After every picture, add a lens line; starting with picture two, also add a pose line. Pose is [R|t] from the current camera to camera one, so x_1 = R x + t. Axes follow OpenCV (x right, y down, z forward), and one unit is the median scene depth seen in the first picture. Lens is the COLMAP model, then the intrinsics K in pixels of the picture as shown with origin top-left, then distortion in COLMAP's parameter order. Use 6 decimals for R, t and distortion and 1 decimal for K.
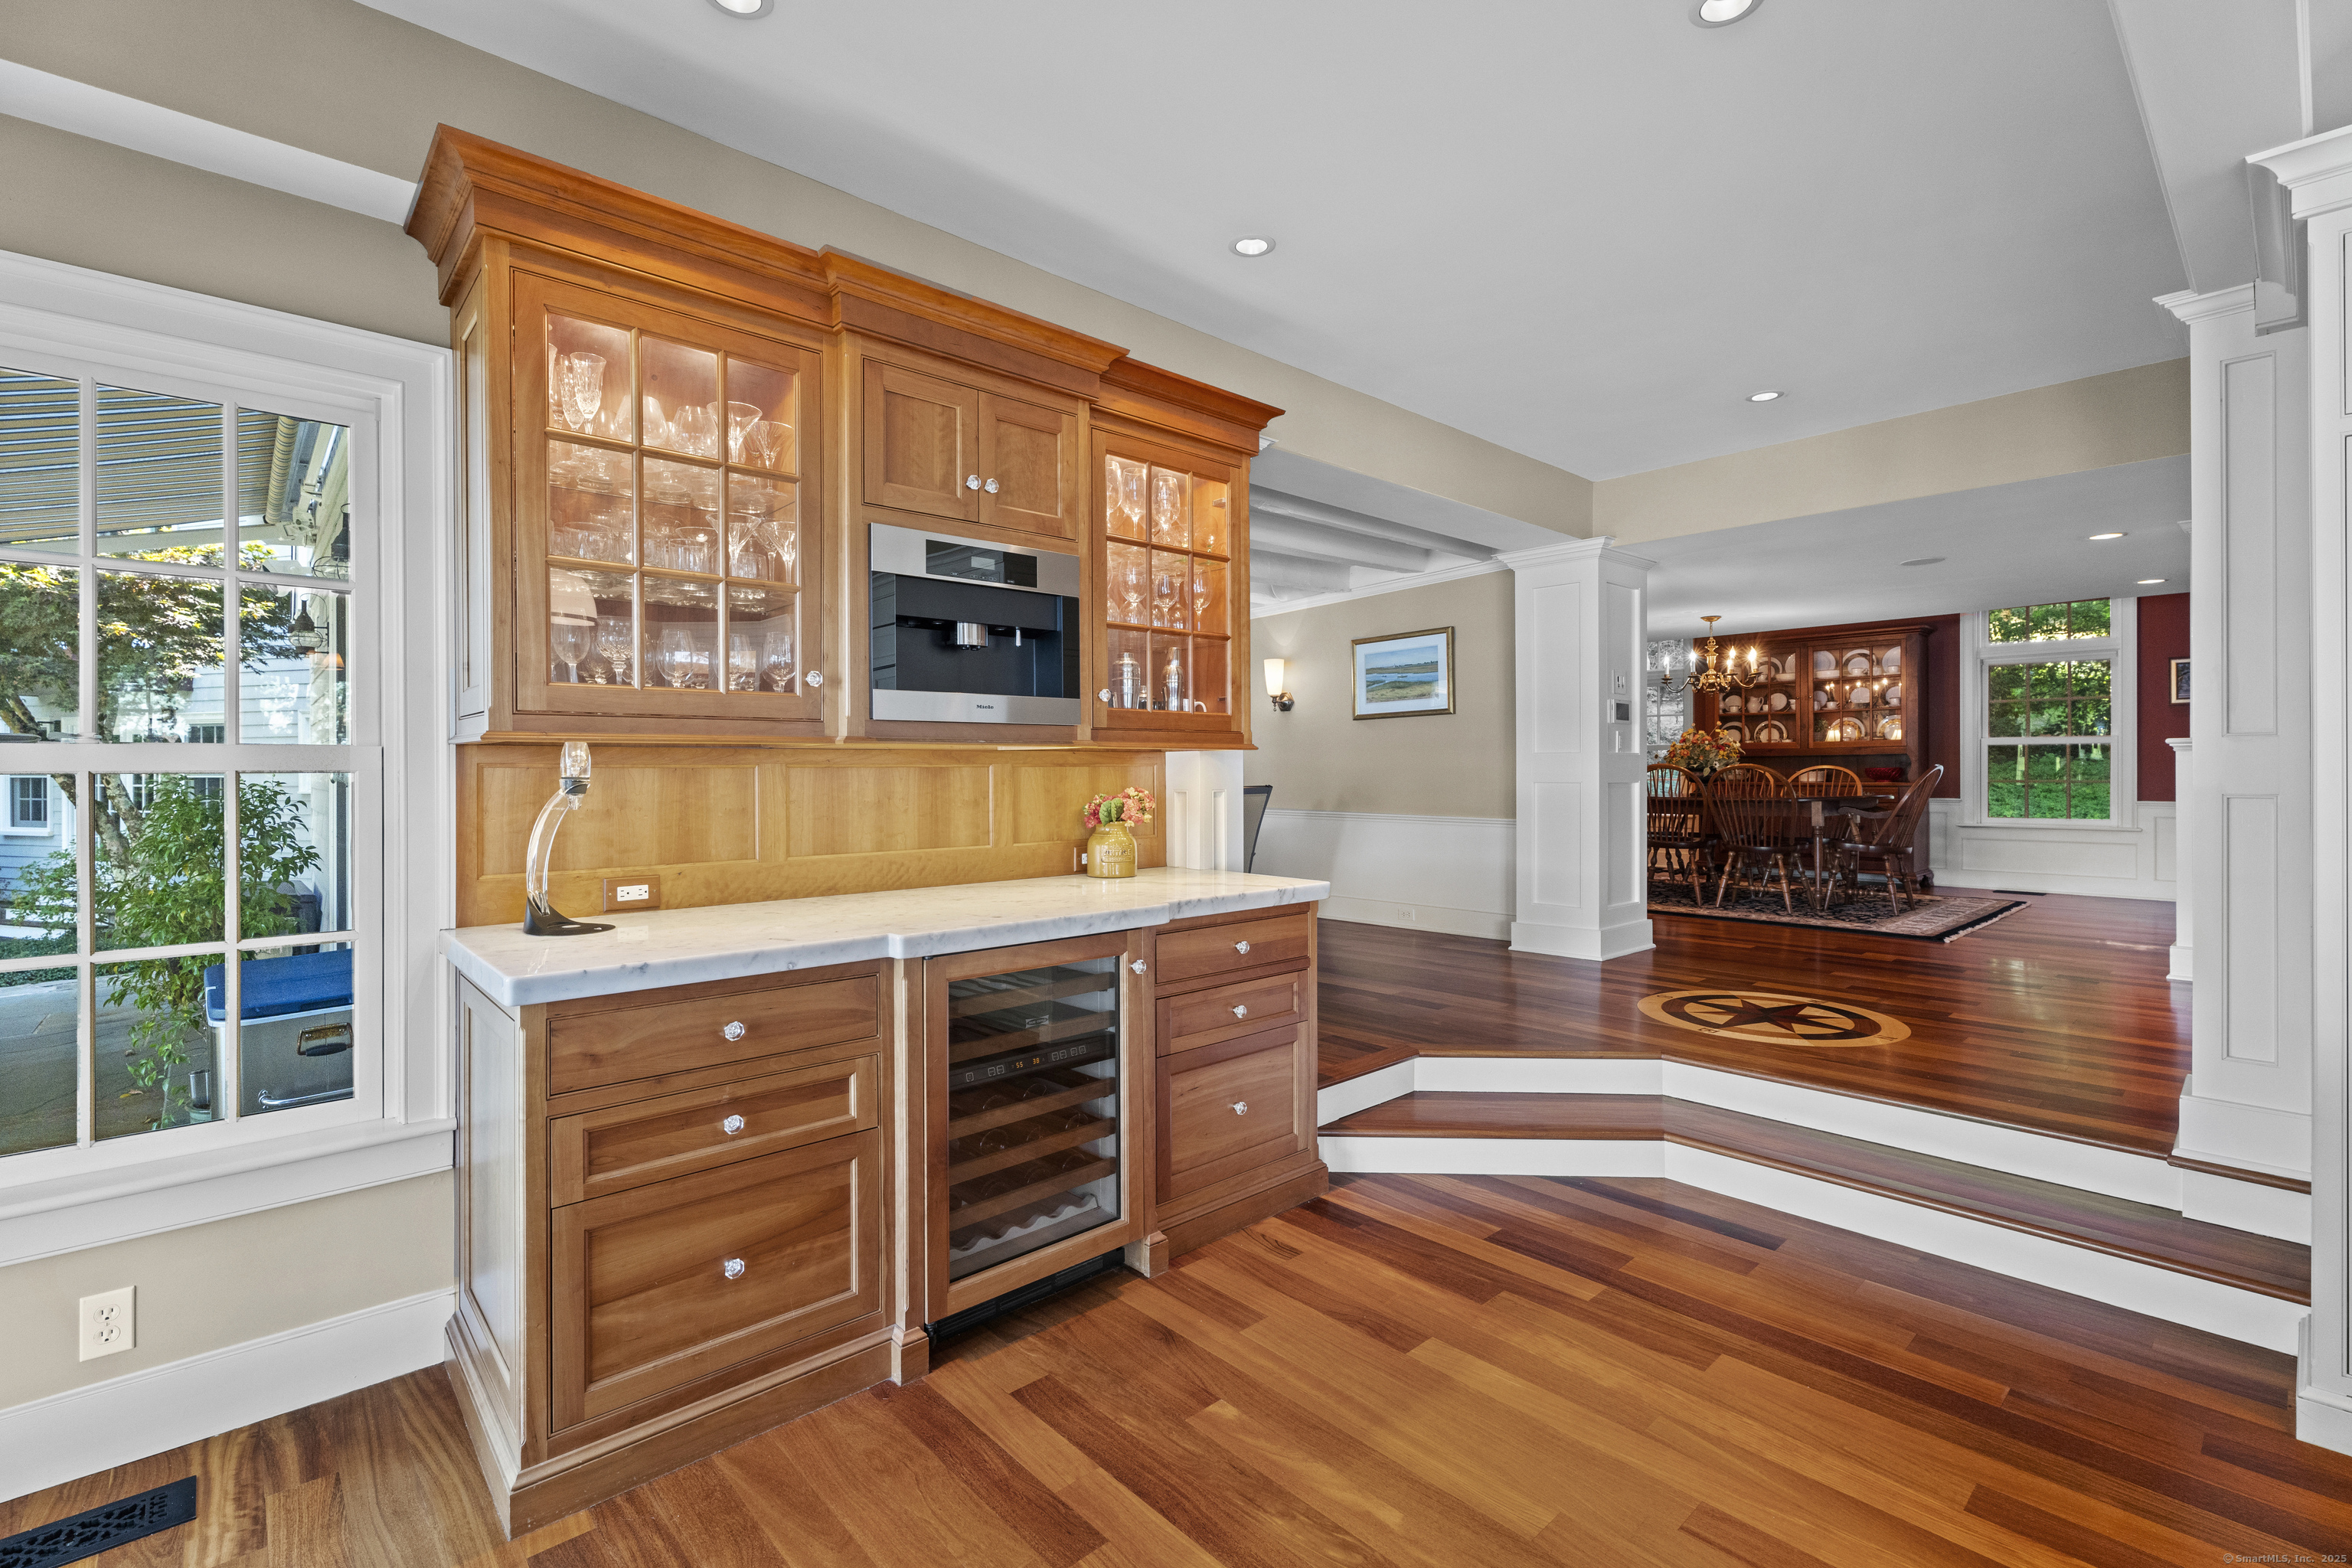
lens RADIAL K [[1052.8, 0, 1170.2], [0, 1052.8, 770.5], [0, 0, 1]] dist [-0.001510, -0.000392]
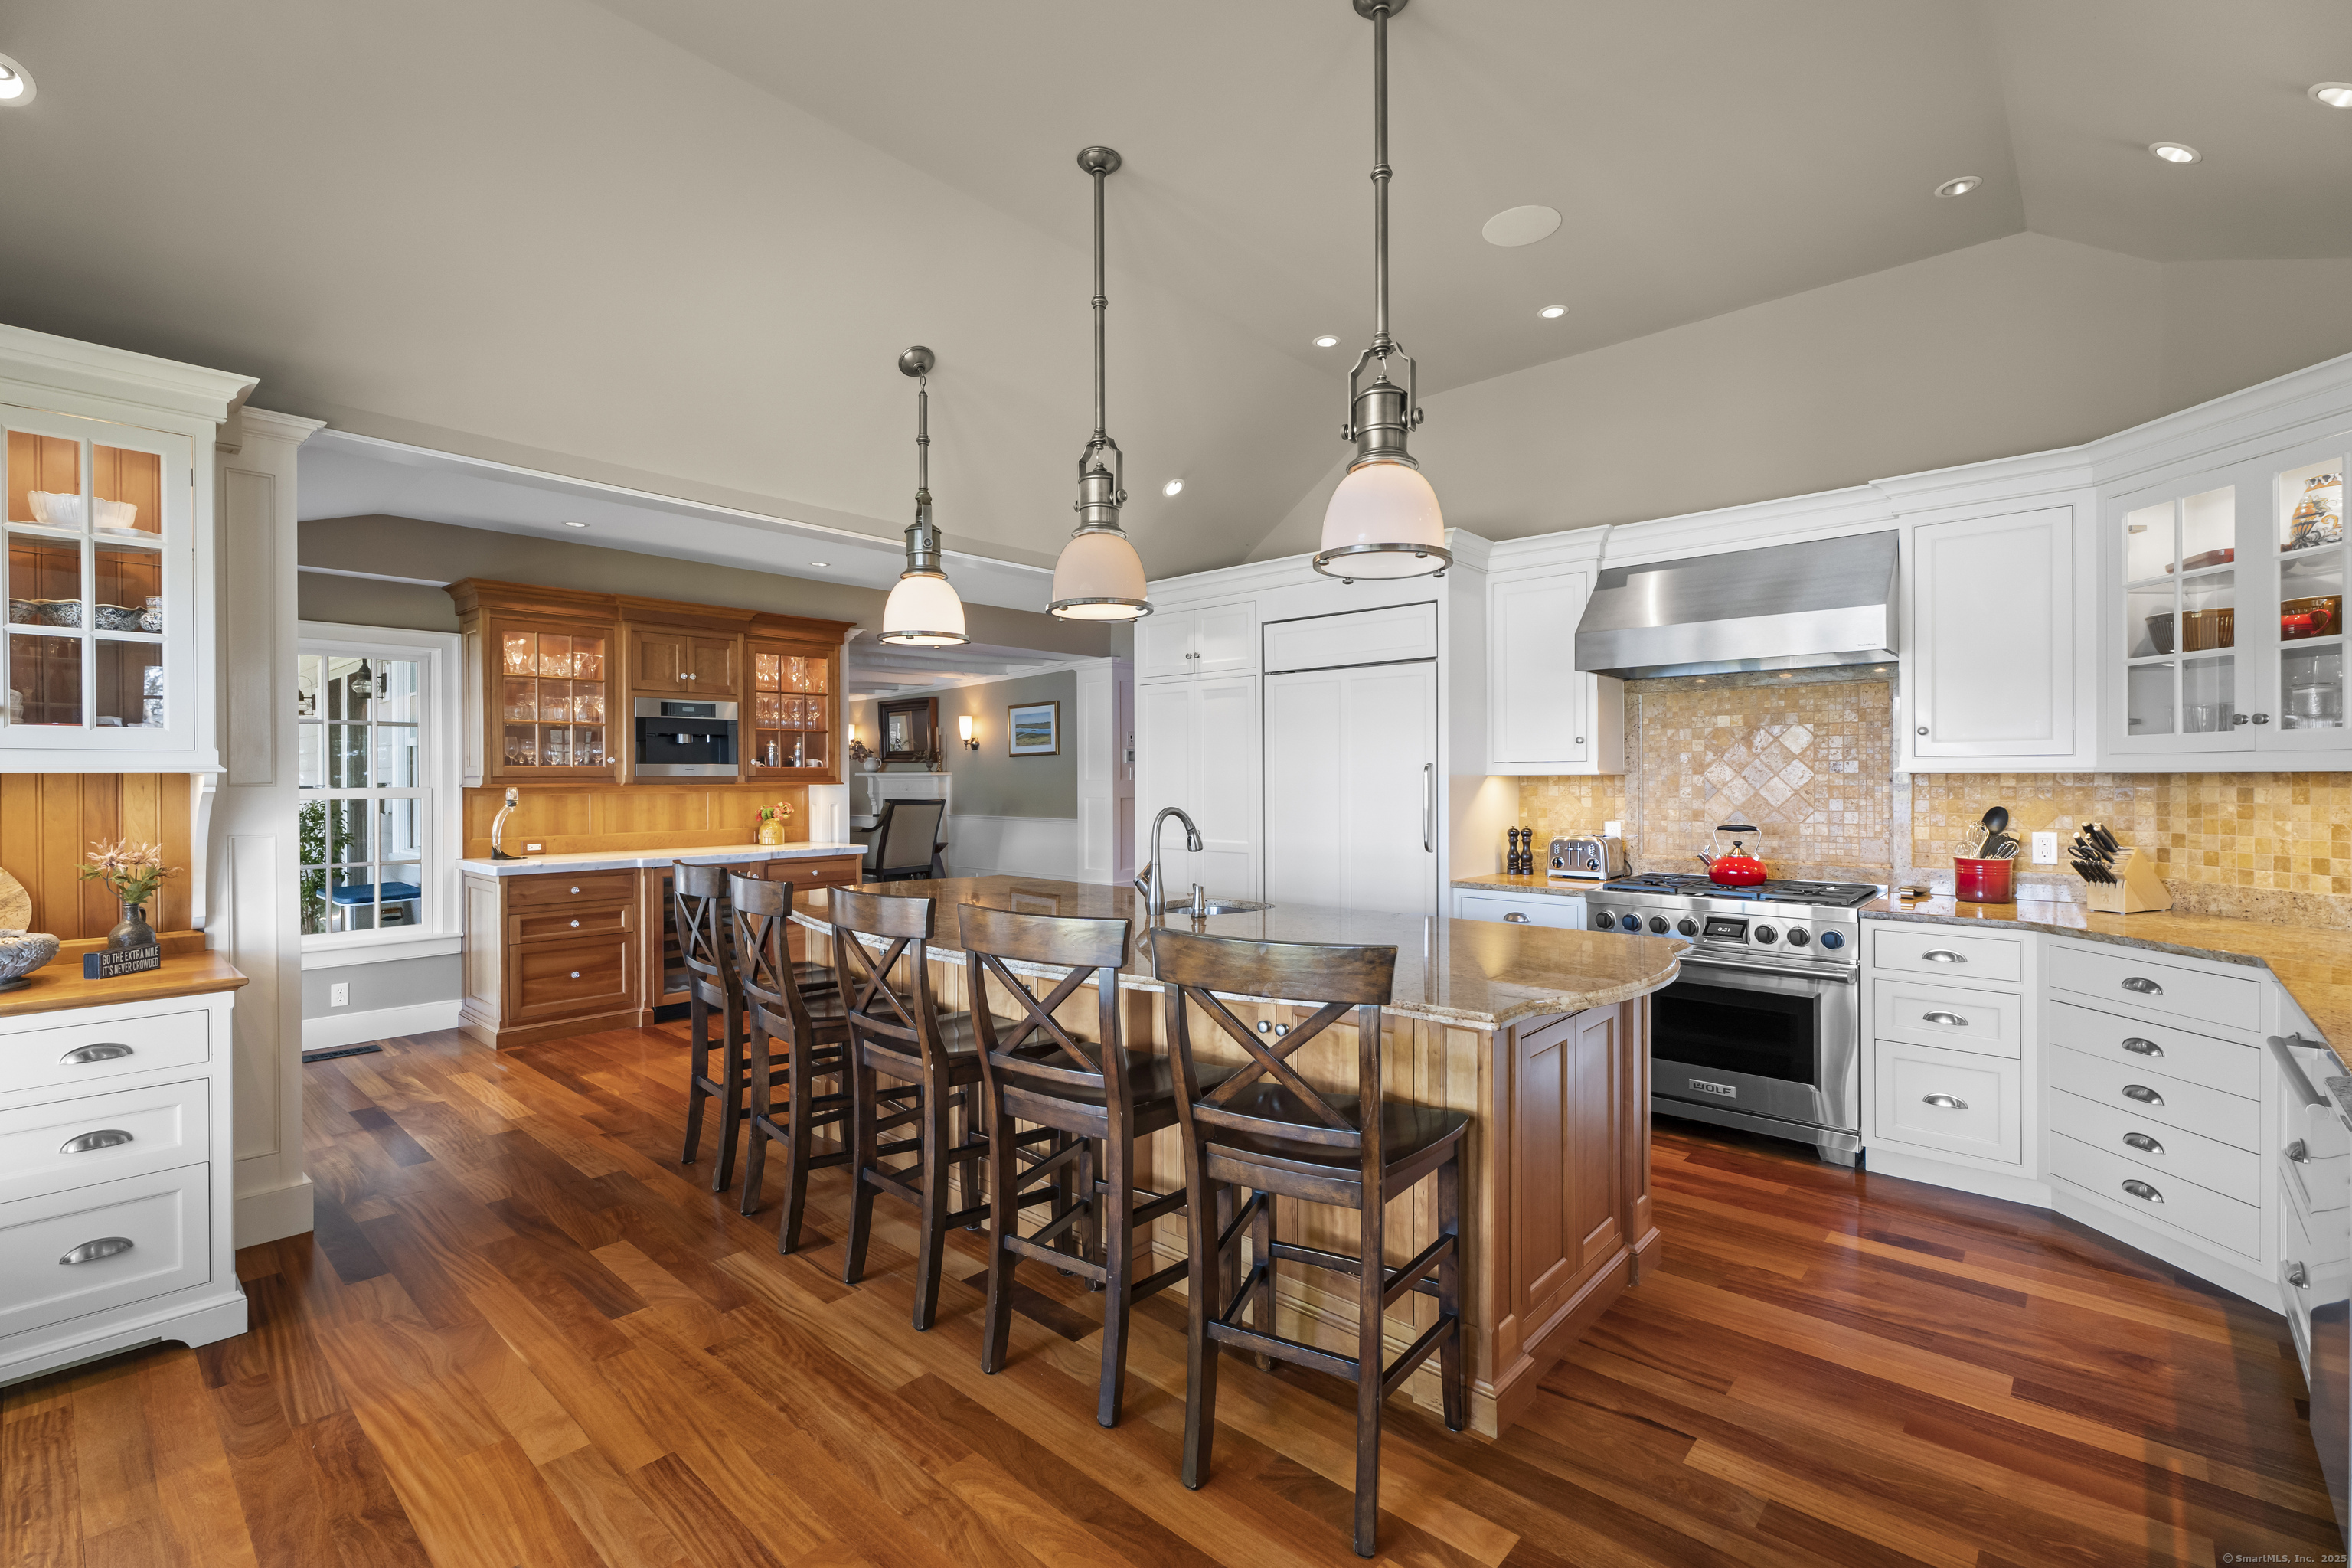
lens RADIAL K [[1042.1, 0, 1169.3], [0, 1042.1, 781.8], [0, 0, 1]] dist [0.000564, 0.000148]
pose [[0.994989, -0.001048, 0.099977, 0.718837], [0.000991, 0.999999, 0.000614, -0.035120], [-0.099978, -0.000512, 0.994990, -1.564353]]
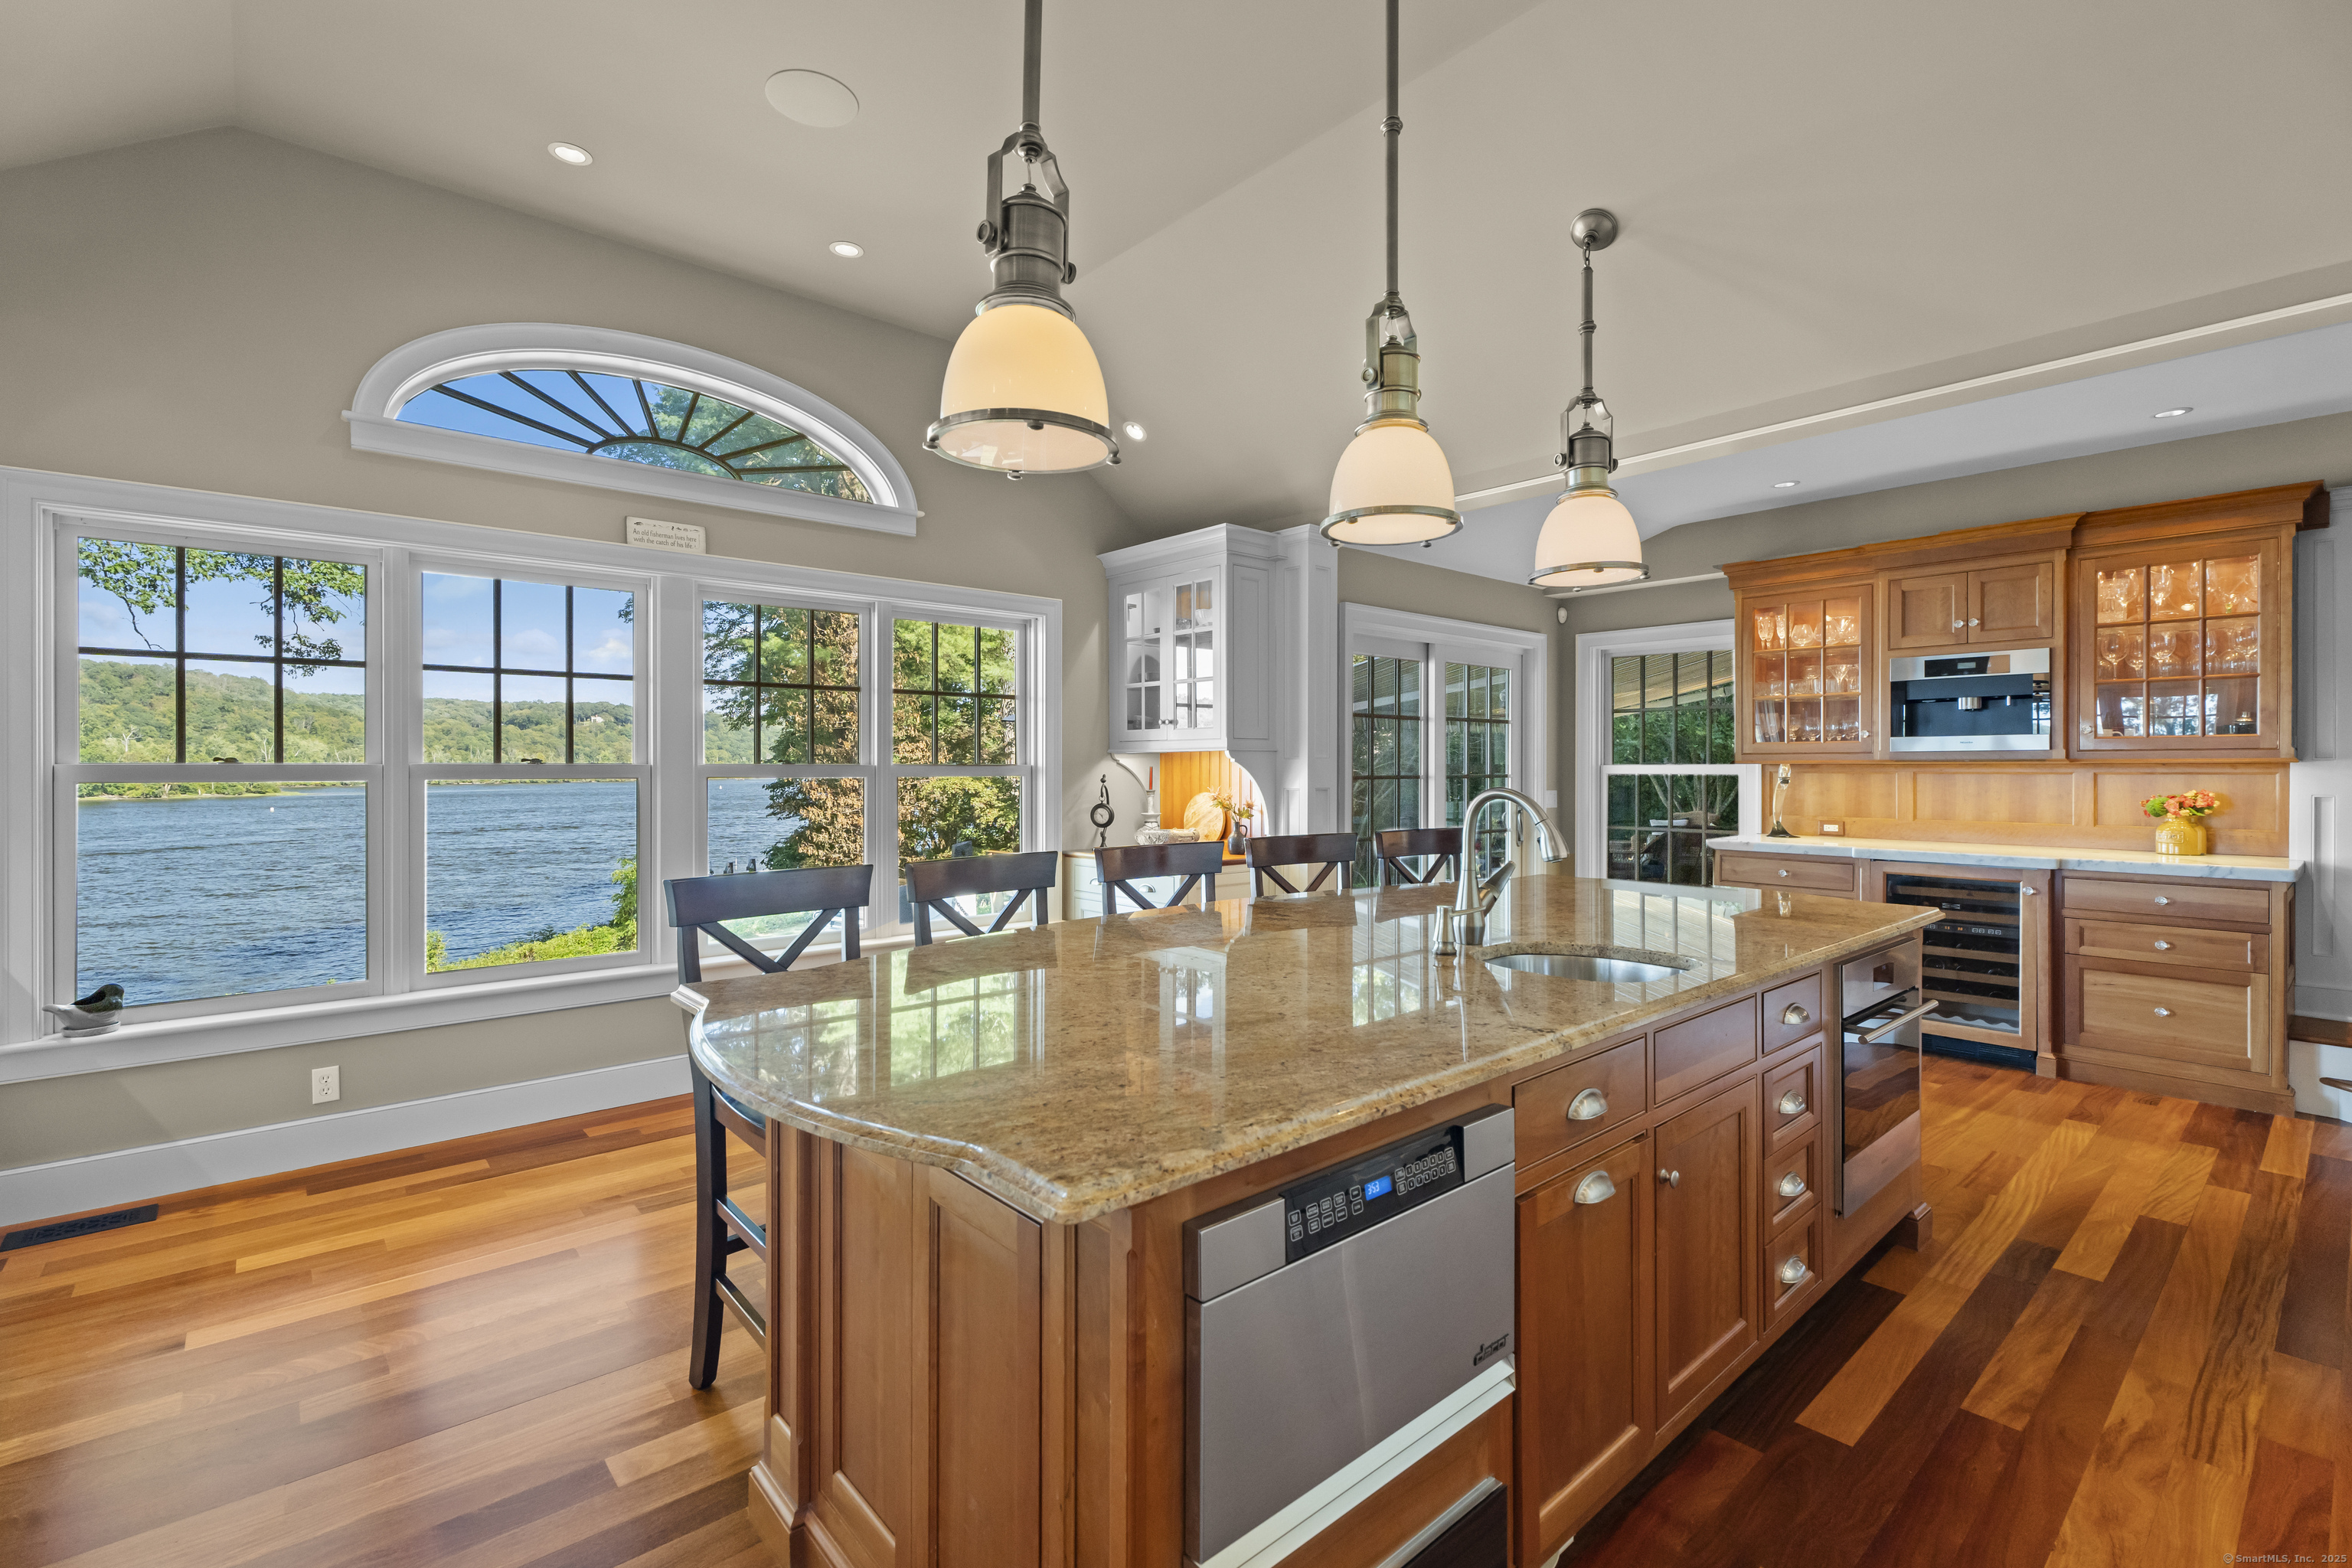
lens RADIAL K [[1052.8, 0, 1170.2], [0, 1052.8, 770.5], [0, 0, 1]] dist [-0.001510, -0.000392]
pose [[-0.008506, 0.009585, -0.999918, 1.821736], [0.000625, 0.999954, 0.009580, -0.031862], [0.999964, -0.000543, -0.008511, -0.422408]]
